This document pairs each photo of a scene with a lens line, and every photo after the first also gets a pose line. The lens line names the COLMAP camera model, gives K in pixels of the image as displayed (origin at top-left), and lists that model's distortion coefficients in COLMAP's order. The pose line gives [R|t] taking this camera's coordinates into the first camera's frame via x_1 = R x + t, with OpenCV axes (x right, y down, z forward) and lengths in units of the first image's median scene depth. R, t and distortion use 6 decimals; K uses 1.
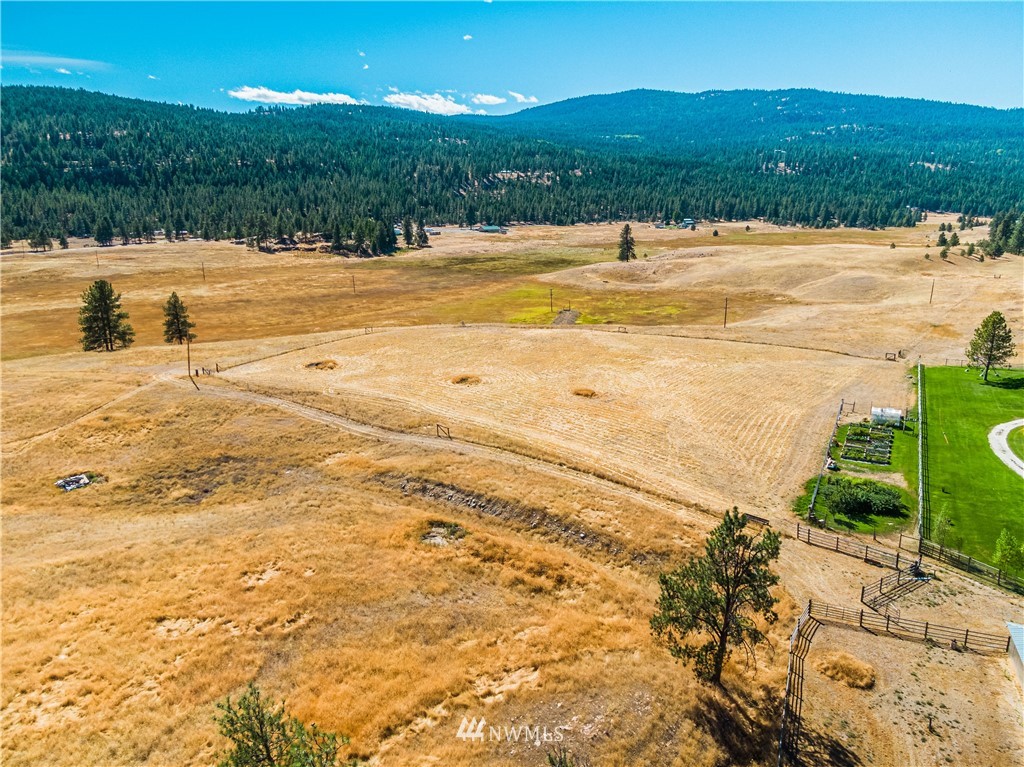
lens RADIAL K [[767.3, 0, 517.5], [0, 767.3, 374.0], [0, 0, 1]] dist [0.008490, -0.012887]
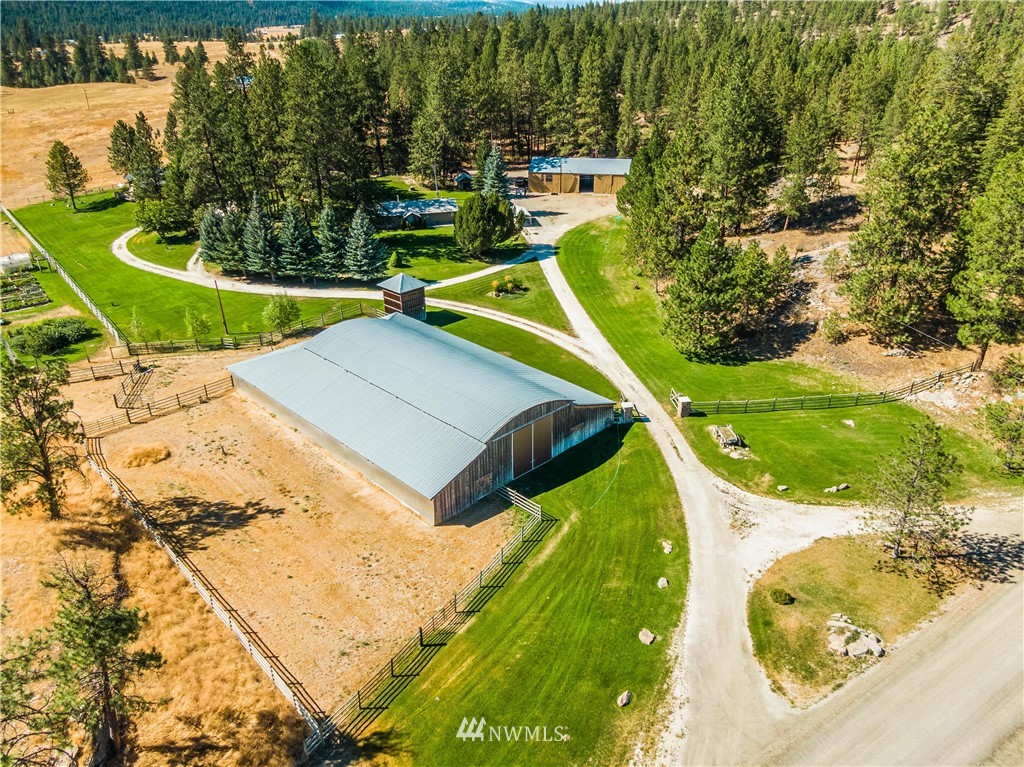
lens RADIAL K [[767.3, 0, 515.6], [0, 767.3, 381.9], [0, 0, 1]] dist [0.008490, -0.012887]
pose [[0.413386, -0.407892, 0.814086, -1.411943], [0.229994, 0.911838, 0.340080, 0.067741], [-0.881030, 0.046651, 0.470754, -0.359606]]
